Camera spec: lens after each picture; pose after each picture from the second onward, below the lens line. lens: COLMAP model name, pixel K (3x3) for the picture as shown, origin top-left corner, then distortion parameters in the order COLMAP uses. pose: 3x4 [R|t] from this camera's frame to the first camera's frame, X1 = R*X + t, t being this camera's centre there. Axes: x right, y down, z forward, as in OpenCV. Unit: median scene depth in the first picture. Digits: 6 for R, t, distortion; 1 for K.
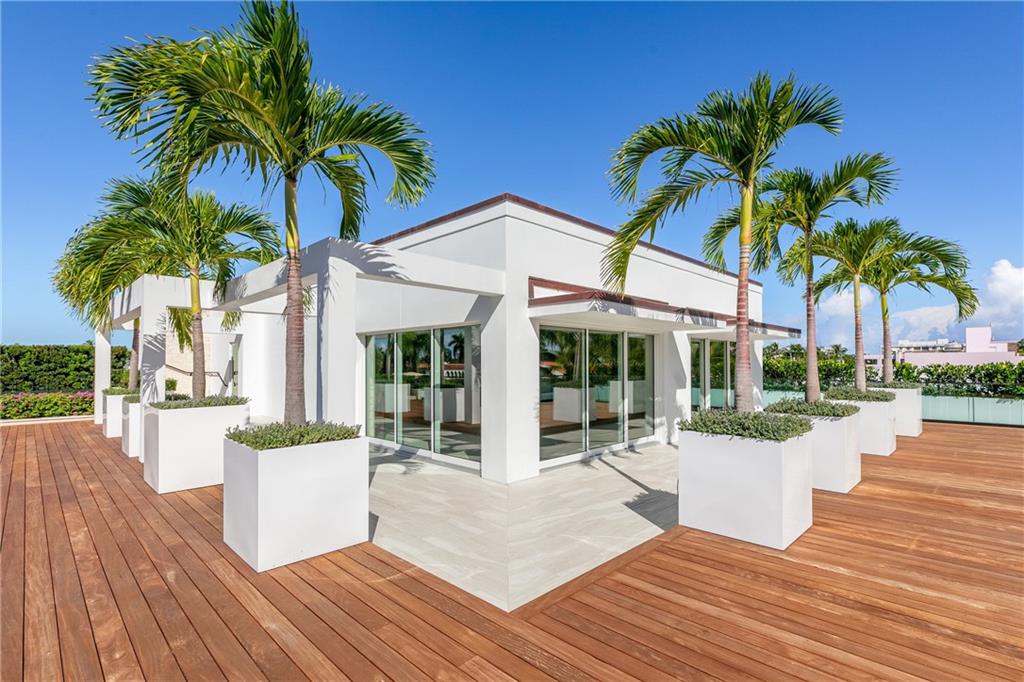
lens RADIAL K [[485.2, 0, 511.2], [0, 485.2, 358.6], [0, 0, 1]] dist [0.003051, 0.000746]
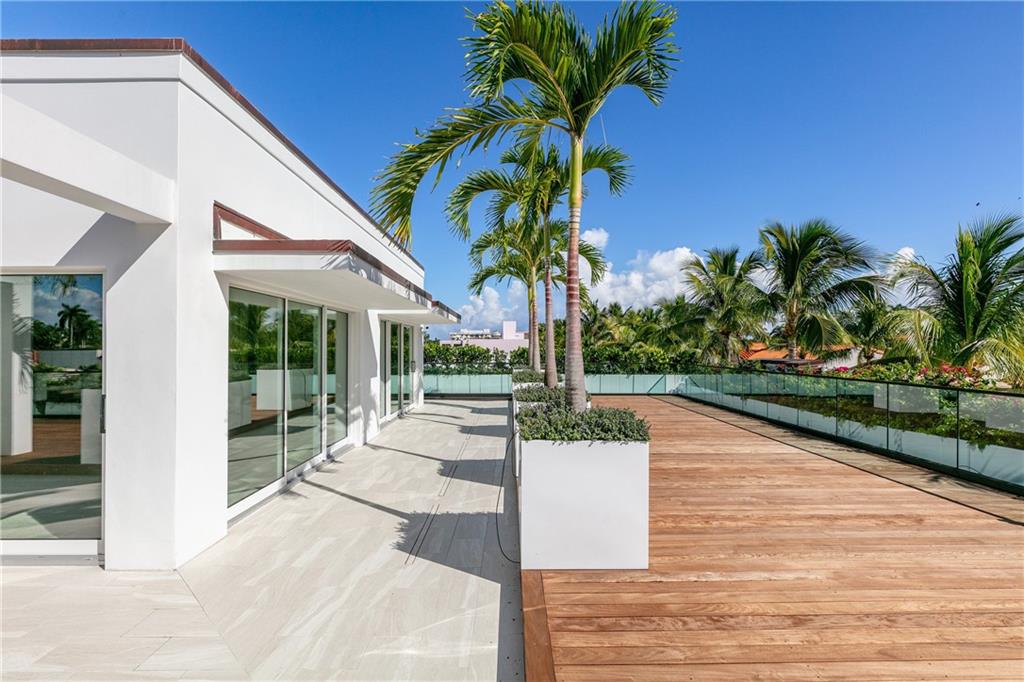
lens RADIAL K [[484.6, 0, 512.0], [0, 484.6, 341.0], [0, 0, 1]] dist [-0.004413, -0.000671]
pose [[0.701811, 0.011143, 0.712276, -0.126229], [-0.009837, 0.999934, -0.005951, 0.000888], [-0.712295, -0.002830, 0.701874, 0.330508]]
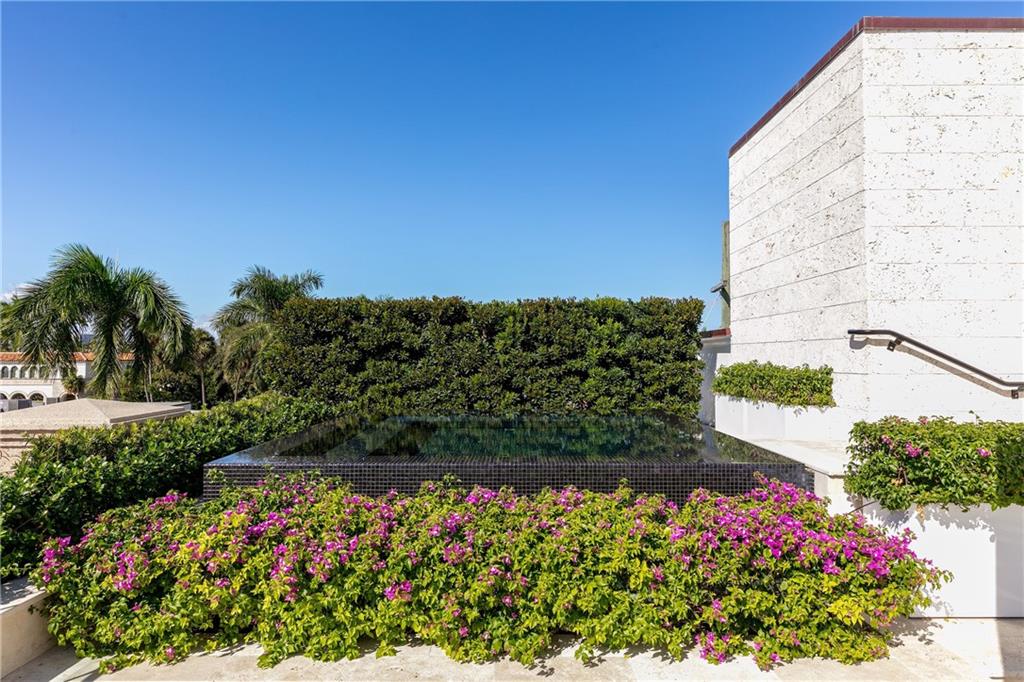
lens RADIAL K [[635.6, 0, 512.0], [0, 635.6, 341.0], [0, 0, 1]] dist [-0.000289, -0.000079]
pose [[0.707603, -0.010028, -0.706539, -1.637570], [0.004050, 0.999940, -0.010136, 0.029707], [0.706599, 0.004311, 0.707601, 1.661999]]
